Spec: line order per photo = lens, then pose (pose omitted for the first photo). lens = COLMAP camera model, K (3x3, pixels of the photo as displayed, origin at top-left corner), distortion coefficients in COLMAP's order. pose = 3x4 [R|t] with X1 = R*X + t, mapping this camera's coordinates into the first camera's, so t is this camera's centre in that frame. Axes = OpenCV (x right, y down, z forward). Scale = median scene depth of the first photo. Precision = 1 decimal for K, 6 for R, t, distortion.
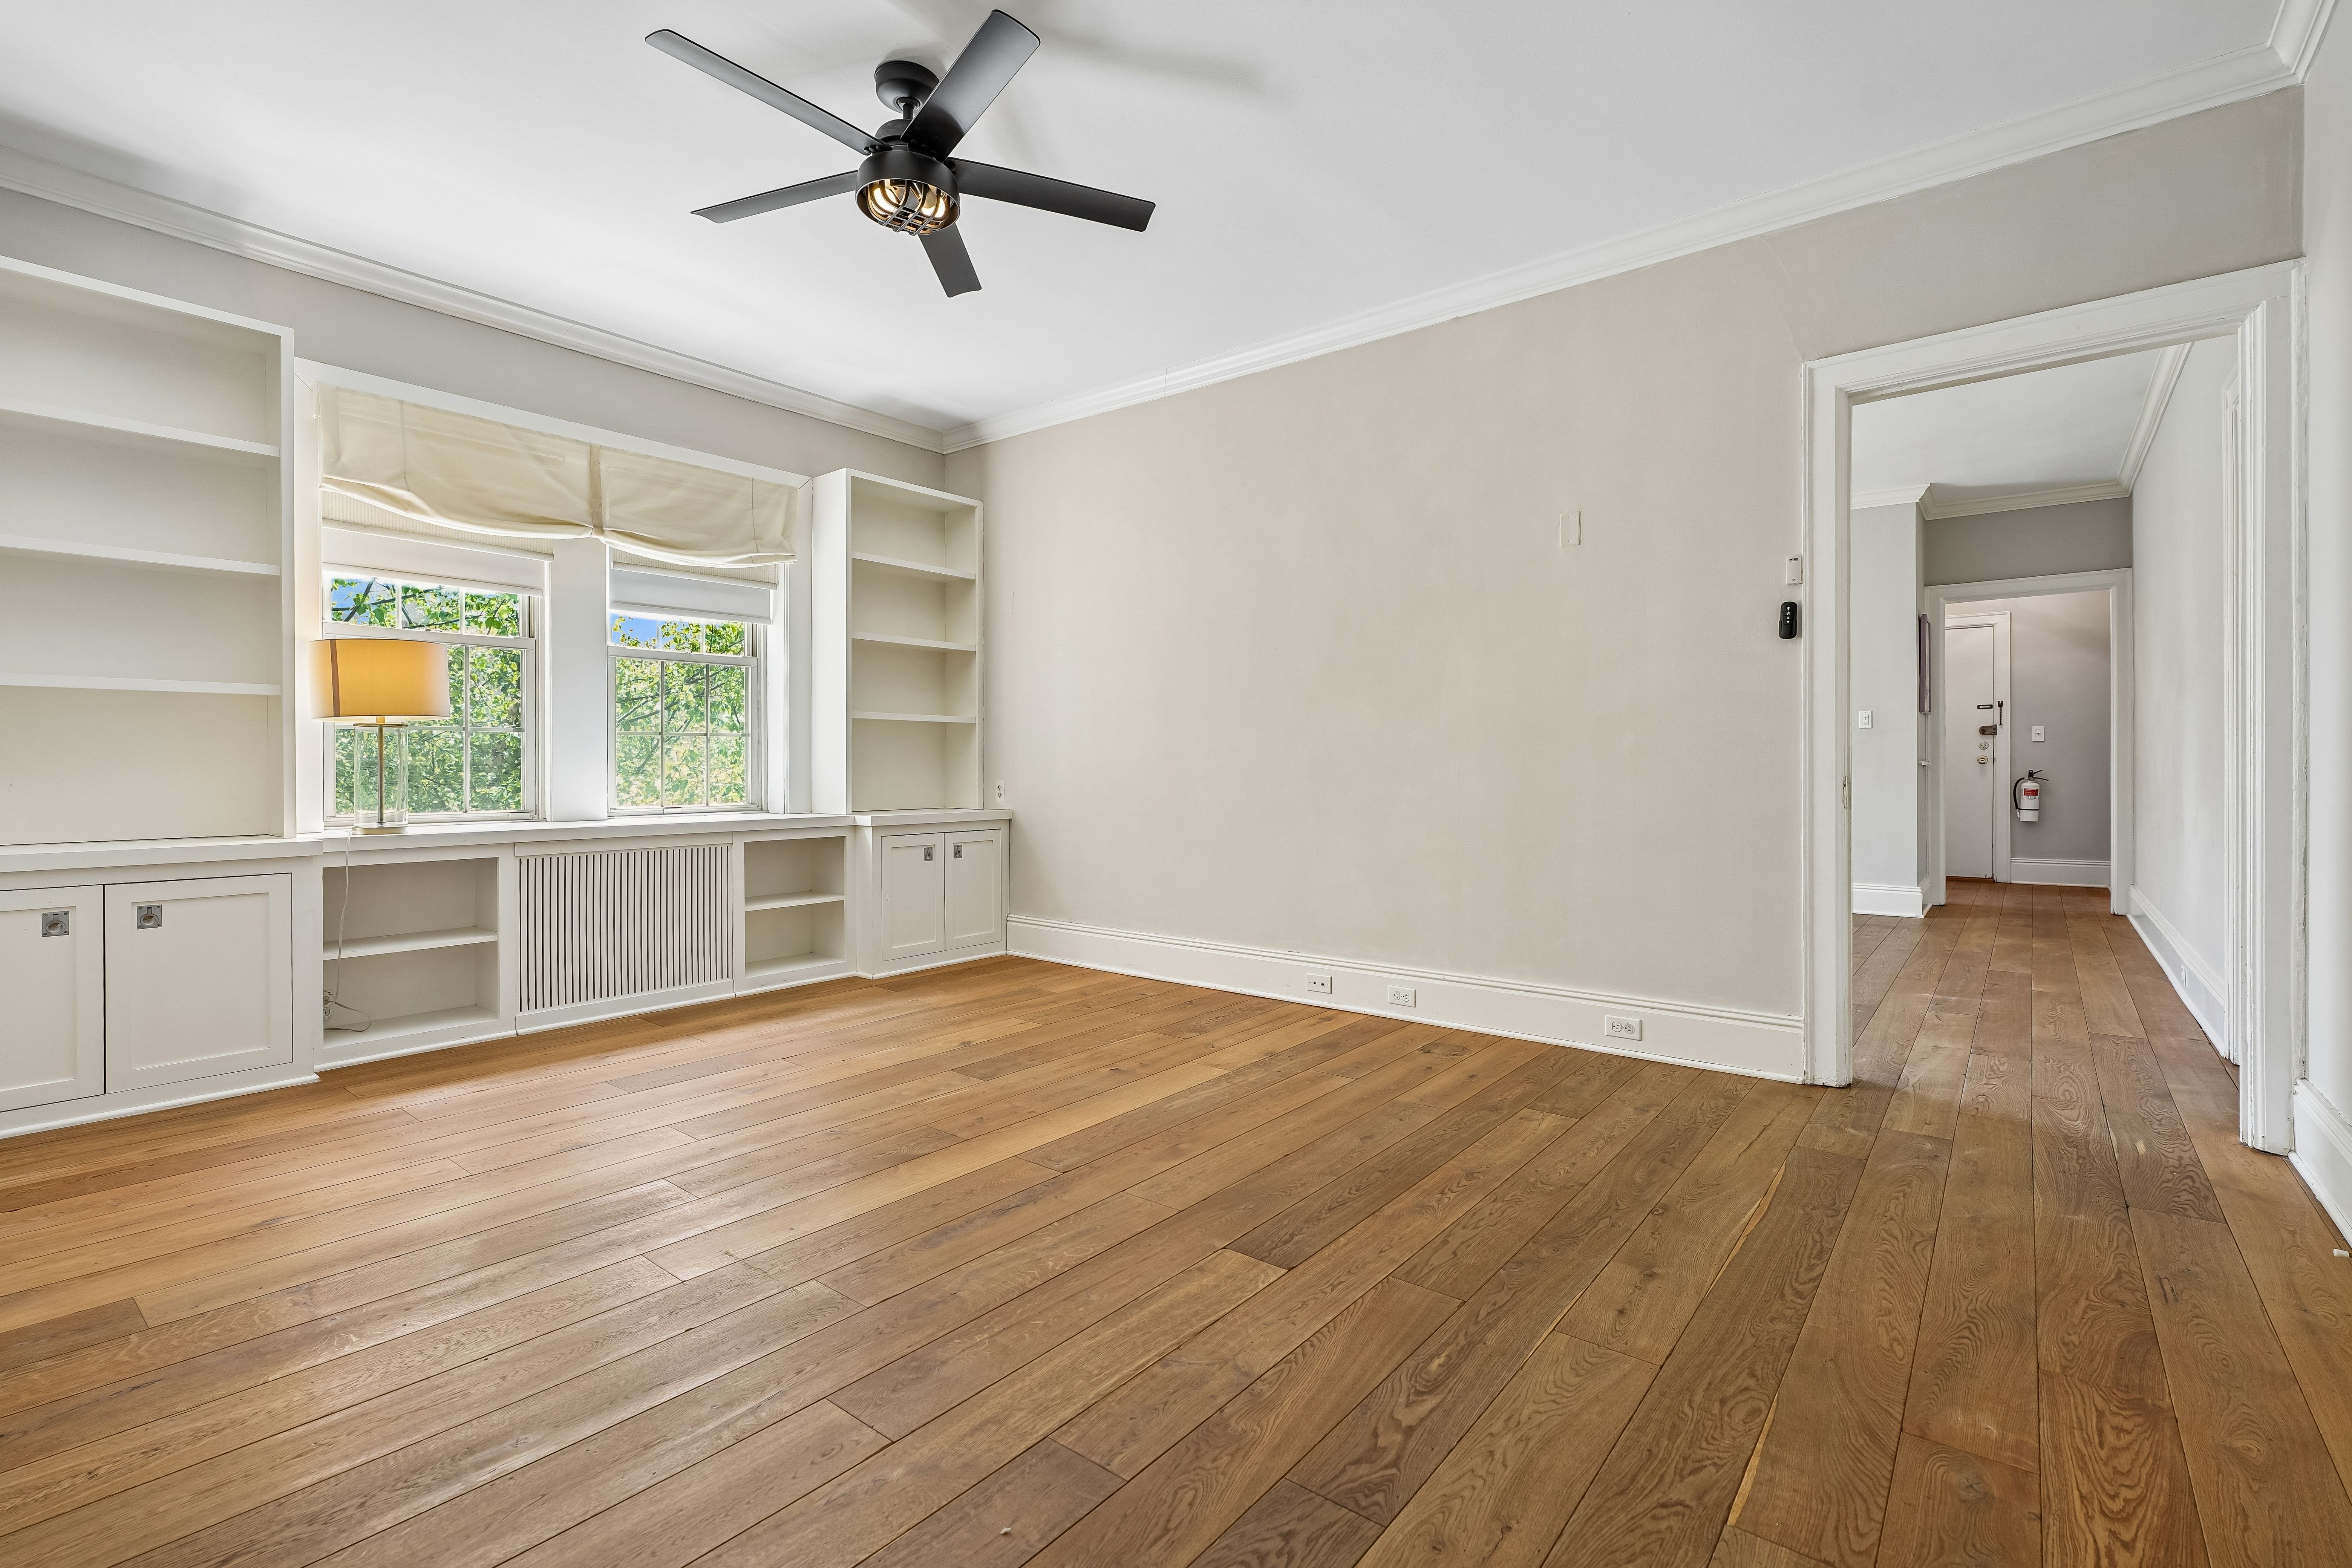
lens RADIAL K [[1054.2, 0, 1173.4], [0, 1054.2, 771.3], [0, 0, 1]] dist [-0.003615, 0.000389]
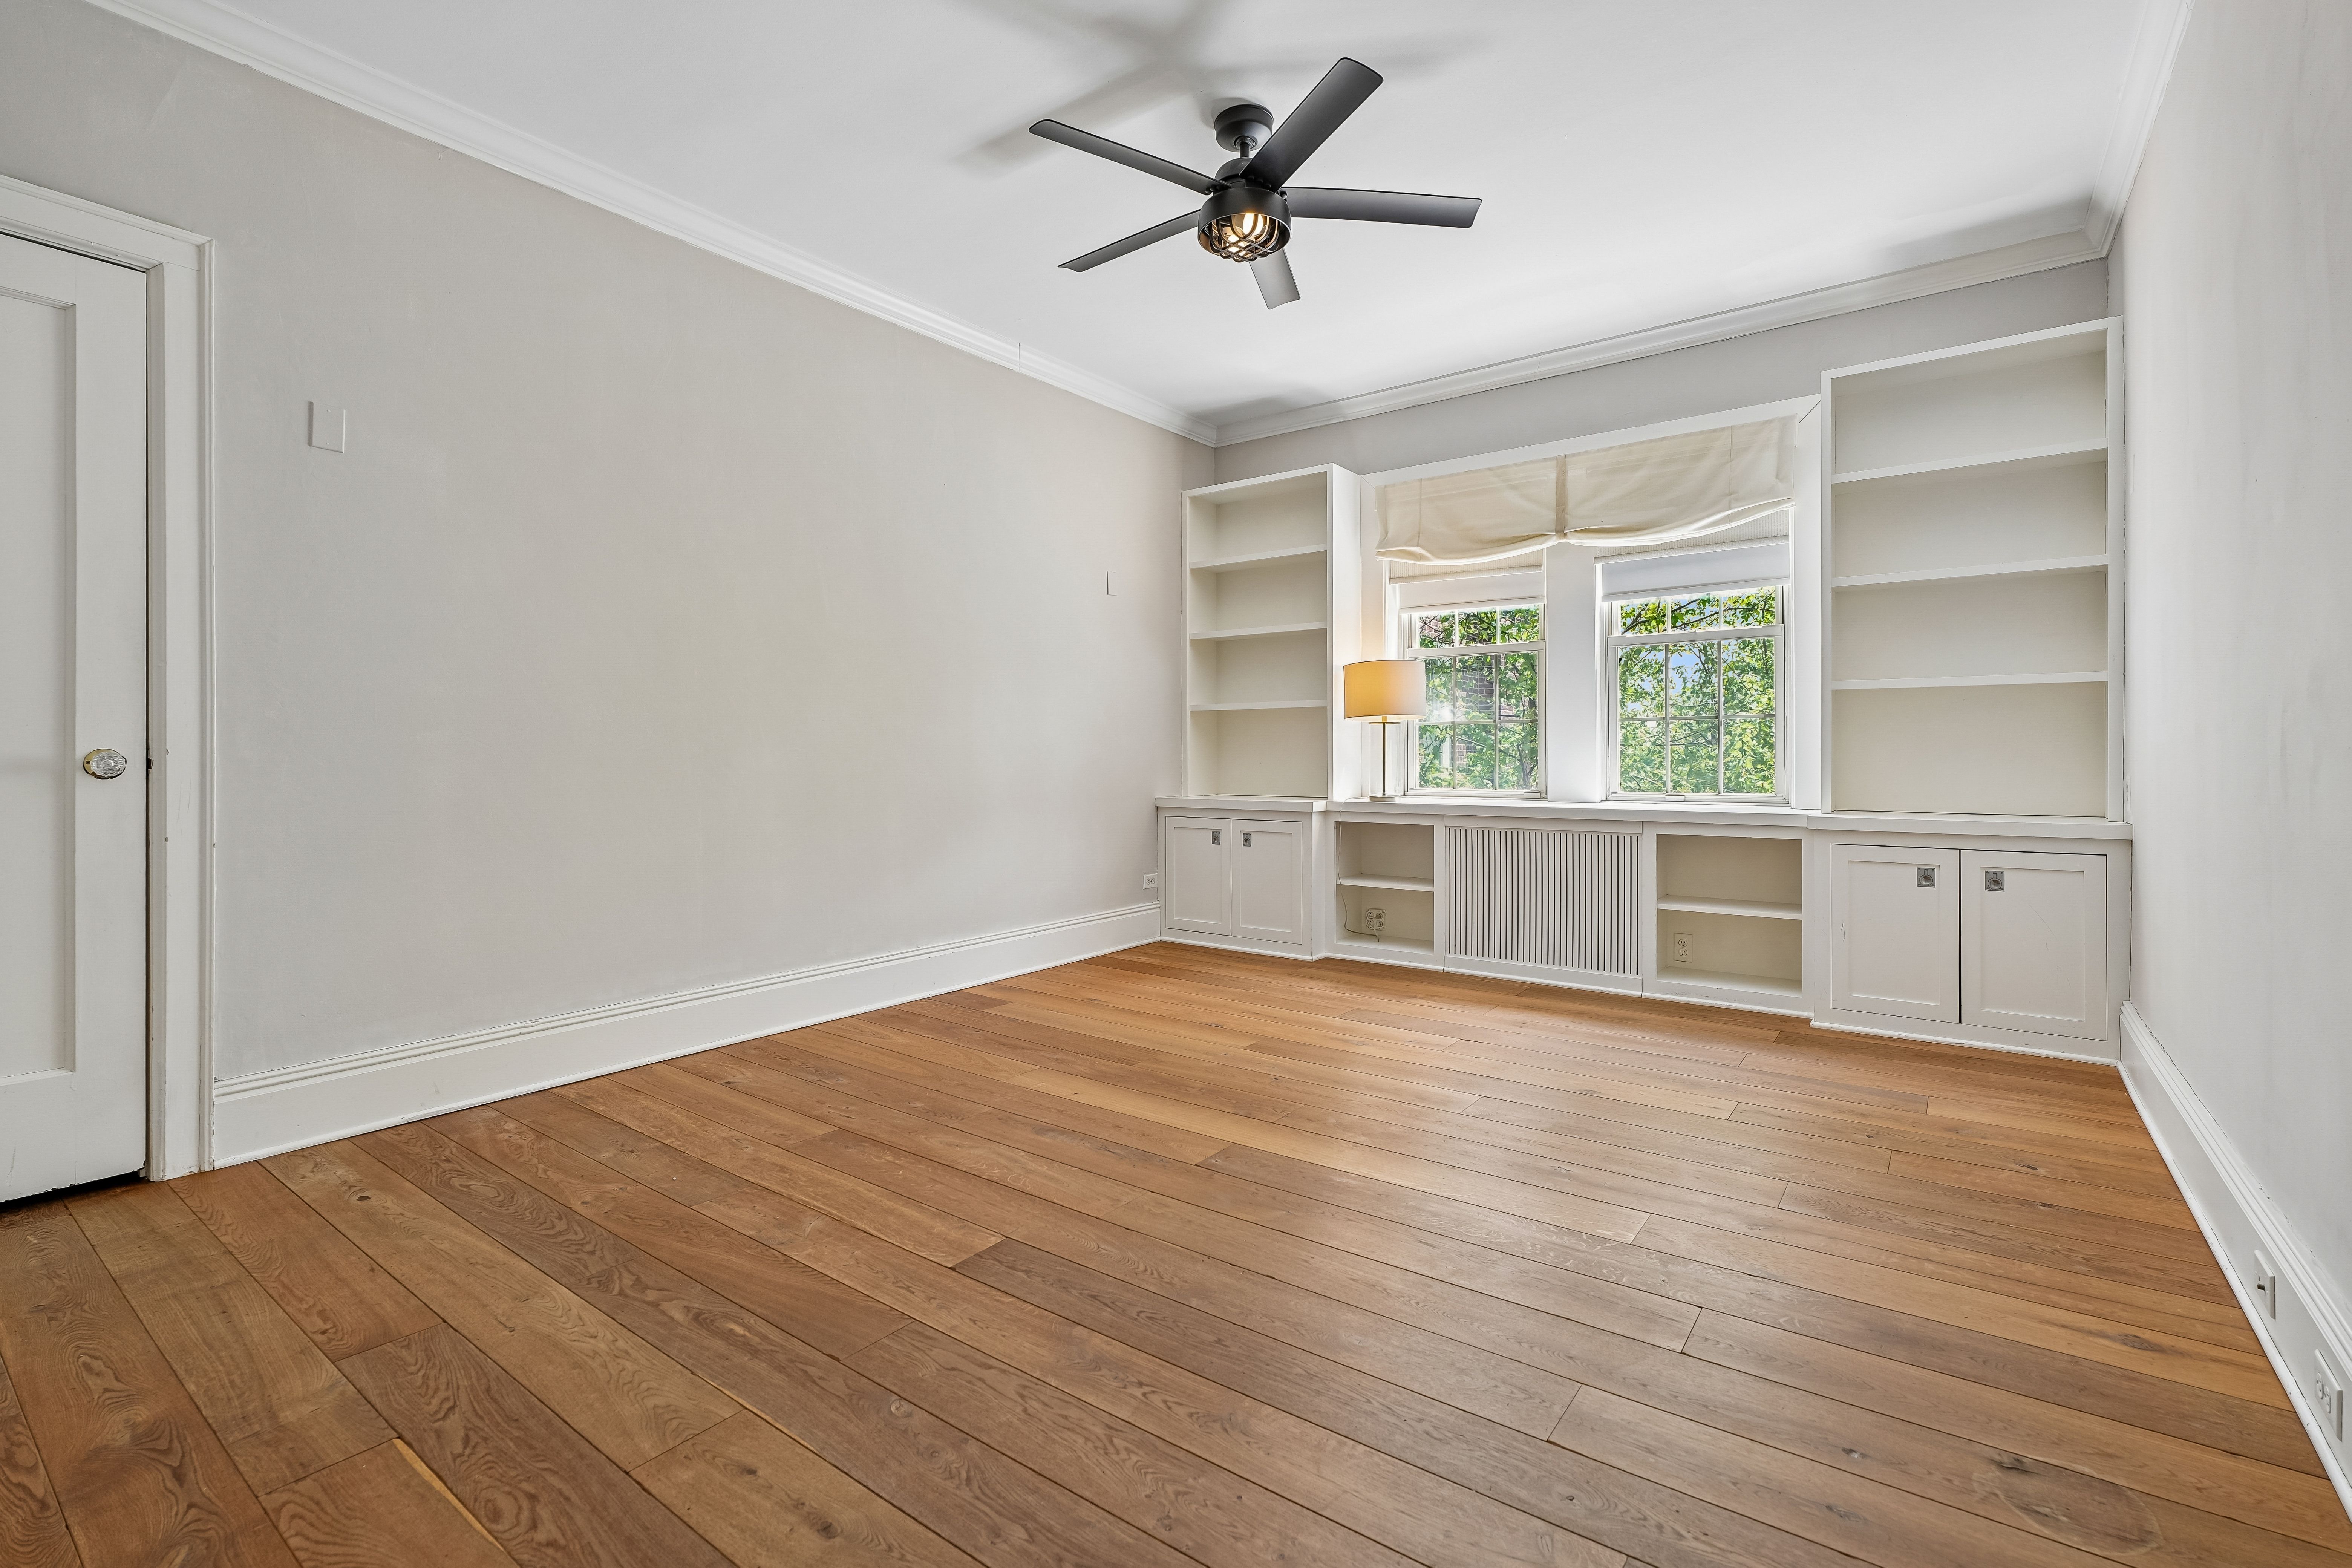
lens RADIAL K [[1041.4, 0, 1176.0], [0, 1041.4, 784.0], [0, 0, 1]] dist [-0.002368, 0.003254]
pose [[0.042716, 0.033462, -0.998527, 0.664034], [-0.000024, 0.999439, 0.033491, -0.010679], [0.999087, -0.001407, 0.042693, 0.715912]]
